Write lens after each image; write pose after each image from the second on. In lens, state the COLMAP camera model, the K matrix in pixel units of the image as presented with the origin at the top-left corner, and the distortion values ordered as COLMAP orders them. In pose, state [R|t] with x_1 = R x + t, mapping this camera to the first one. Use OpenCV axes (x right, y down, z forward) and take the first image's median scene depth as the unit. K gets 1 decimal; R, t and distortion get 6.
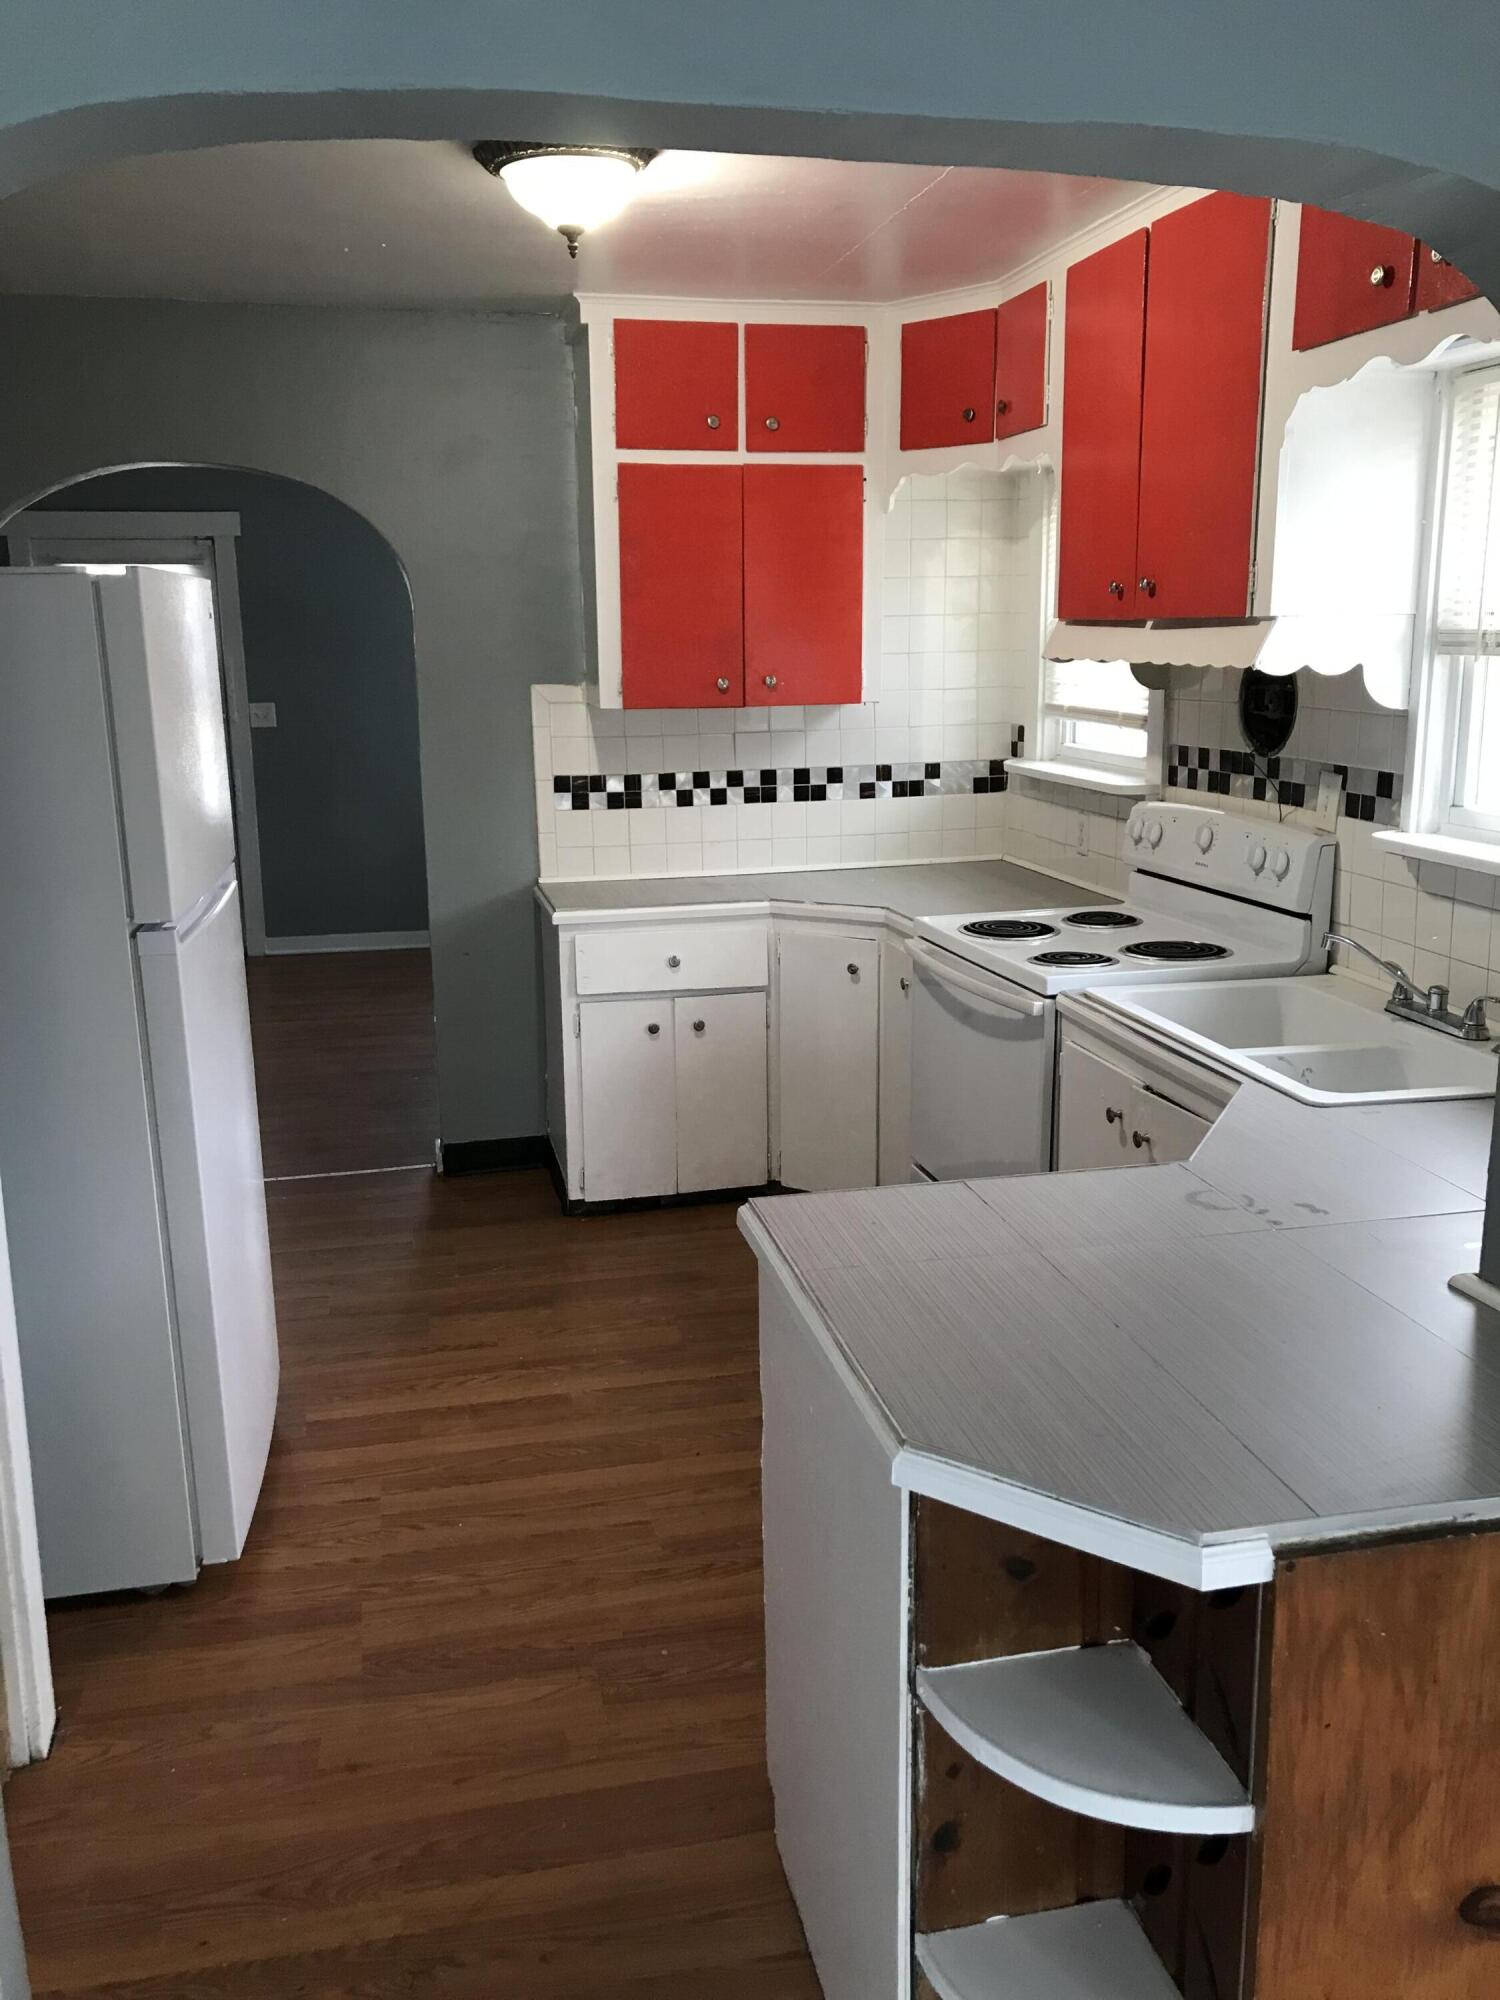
lens RADIAL K [[1638.6, 0, 754.6], [0, 1638.6, 1000.2], [0, 0, 1]] dist [0.045888, -0.078266]
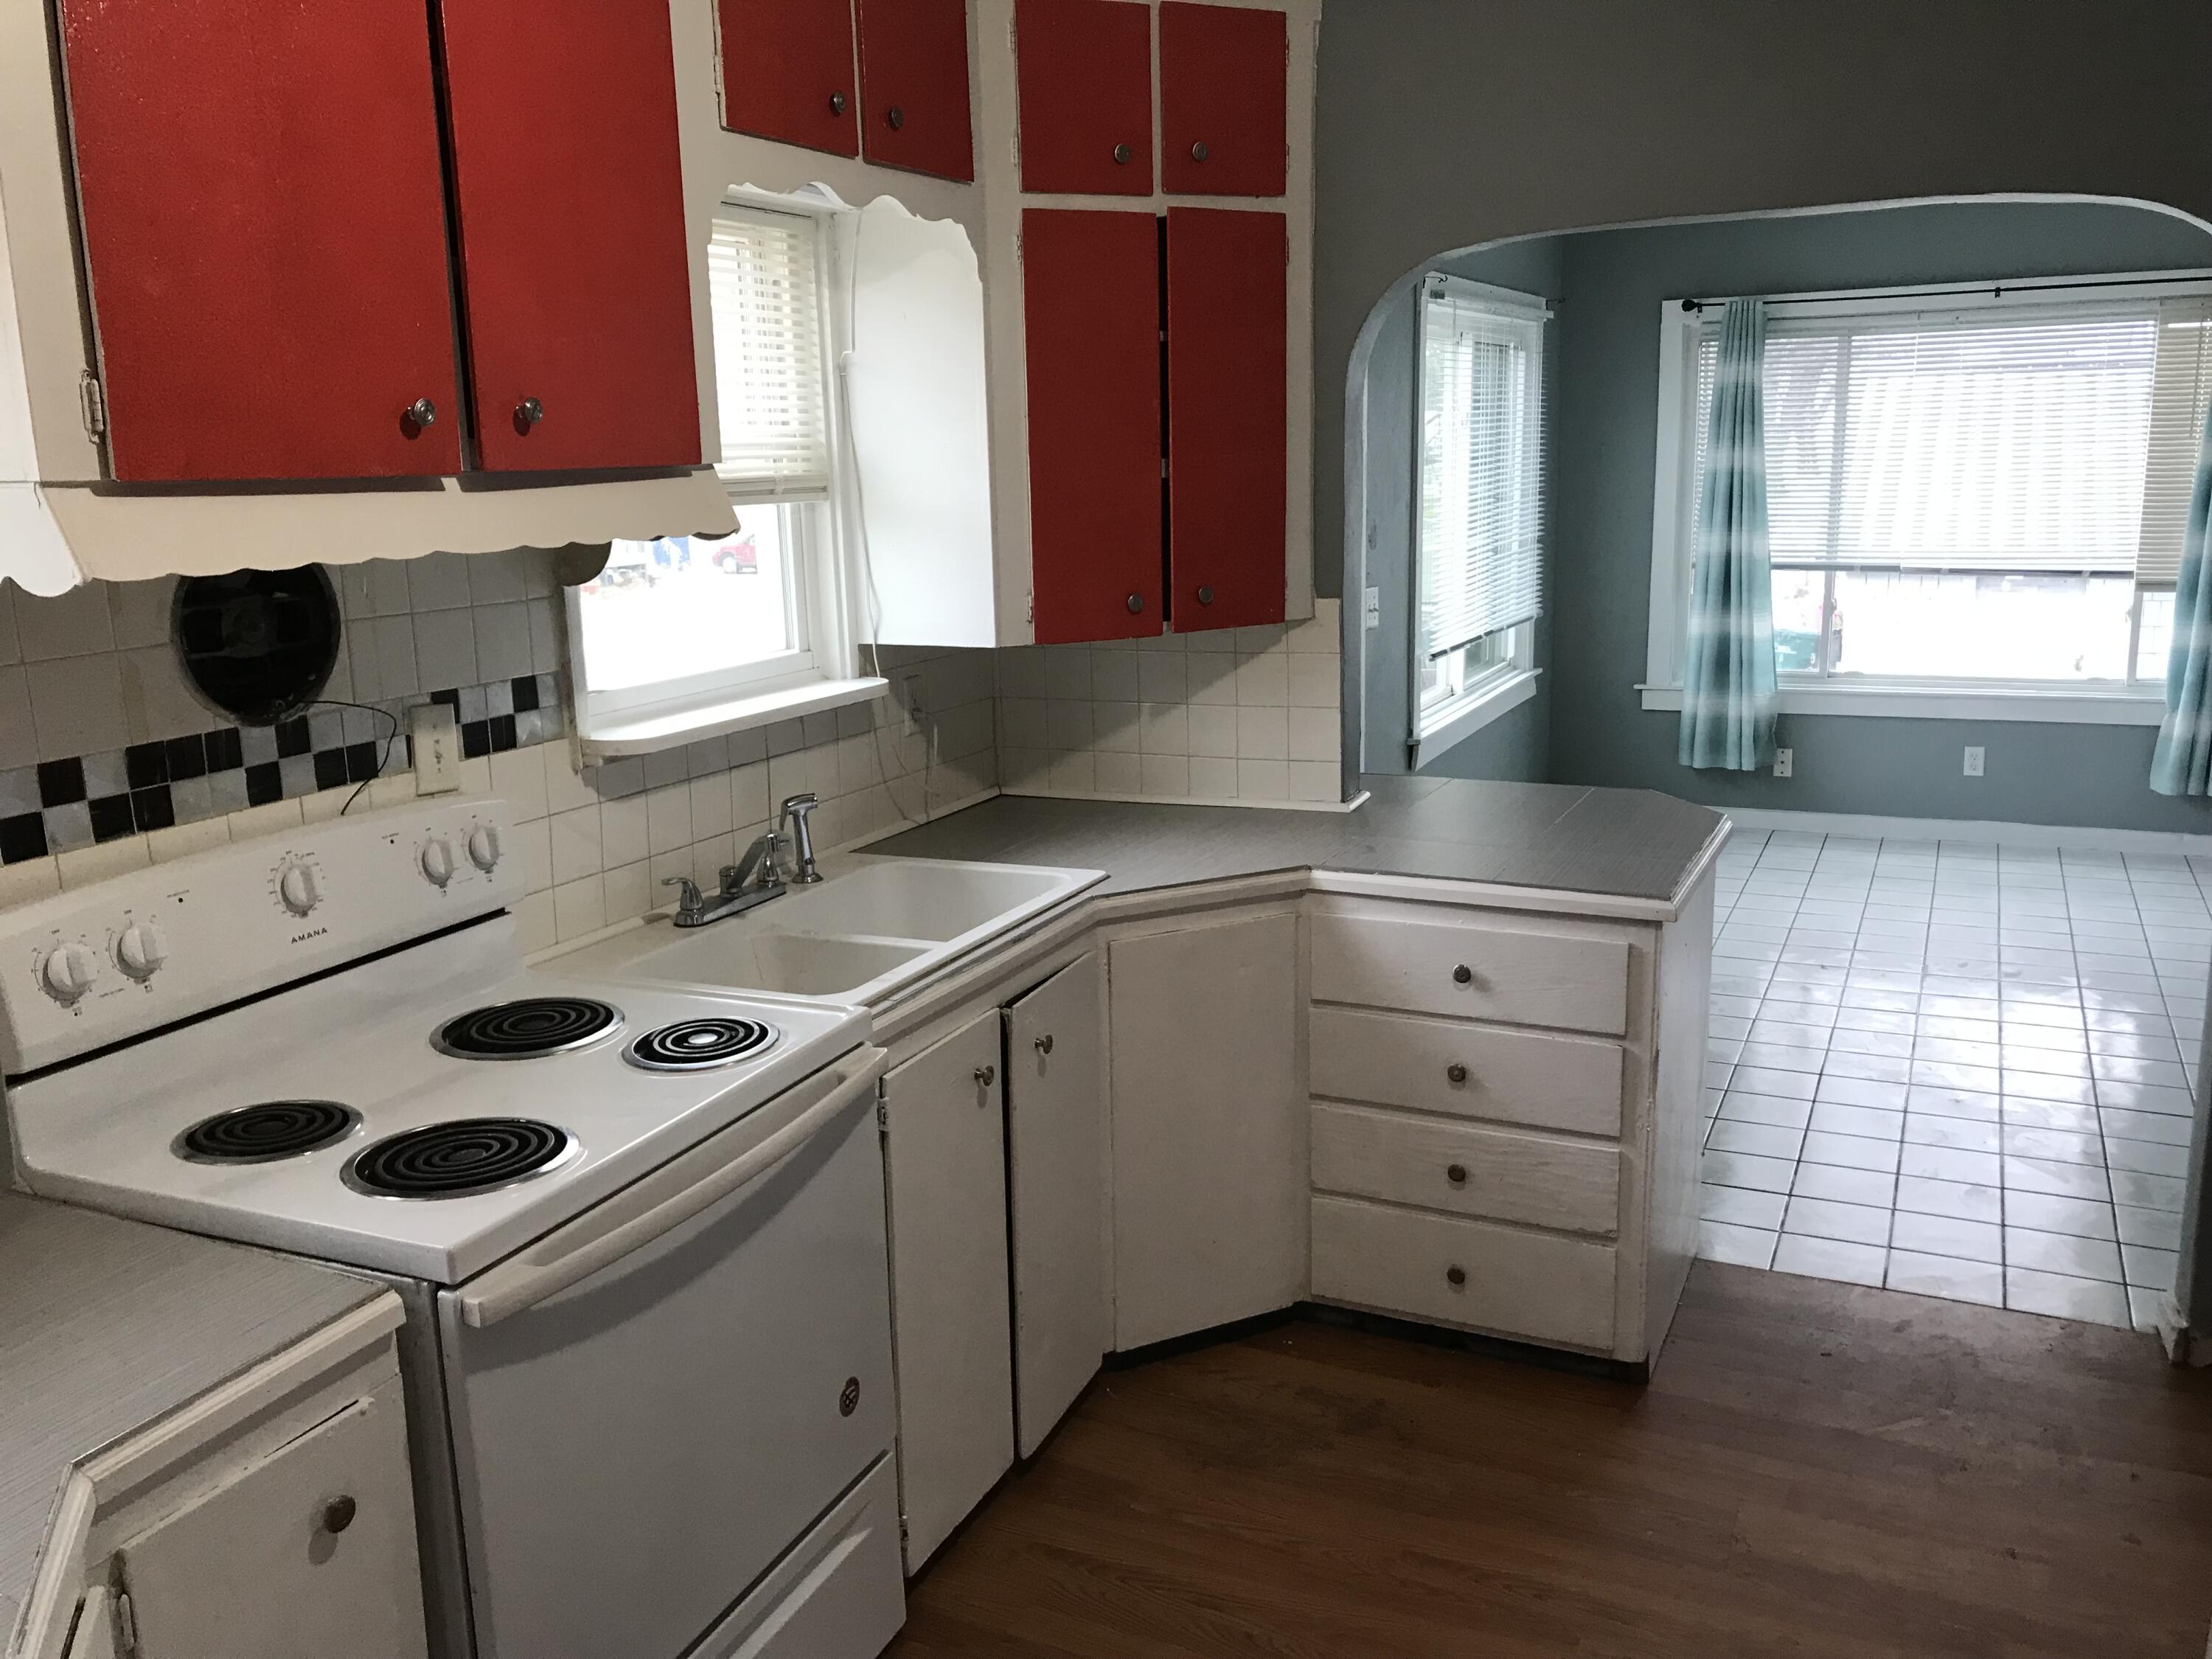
lens RADIAL K [[1813.0, 0, 1097.6], [0, 1813.0, 824.6], [0, 0, 1]] dist [0.017474, -0.007906]
pose [[-0.787365, -0.097866, 0.608670, -0.297233], [0.168106, 0.915820, 0.364711, -0.302195], [-0.593125, 0.389481, -0.704633, 1.315890]]
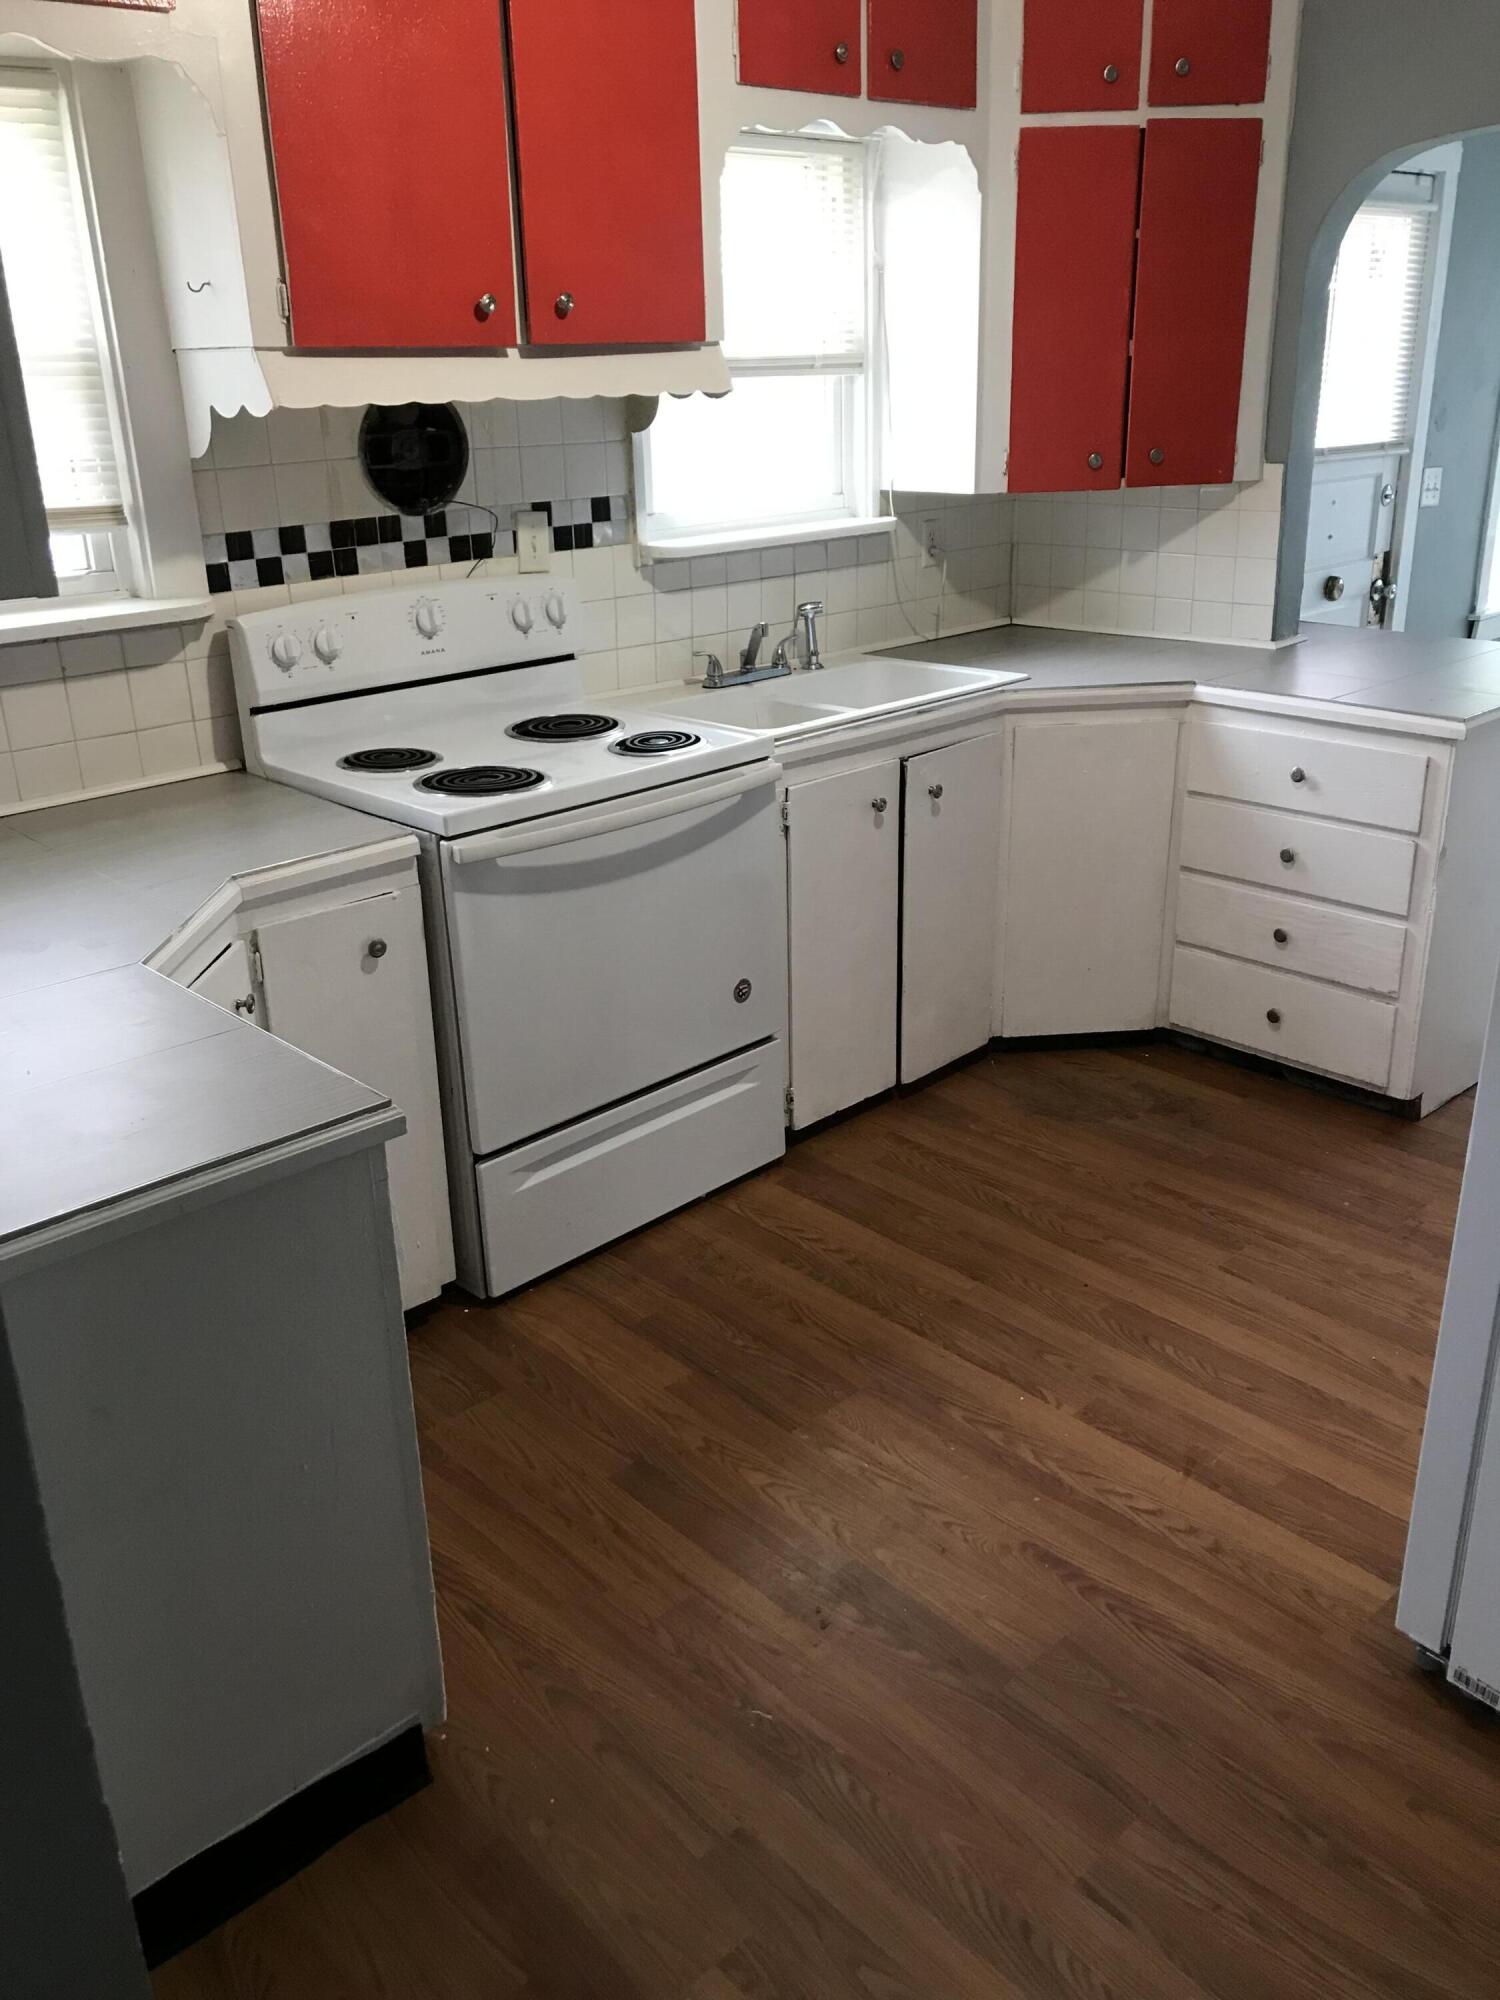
lens RADIAL K [[1638.6, 0, 754.6], [0, 1638.6, 1000.2], [0, 0, 1]] dist [0.045888, -0.078266]
pose [[-0.504918, -0.292085, 0.812247, -0.586694], [0.220757, 0.866014, 0.448649, -0.286096], [-0.834460, 0.405840, -0.372786, 1.318829]]
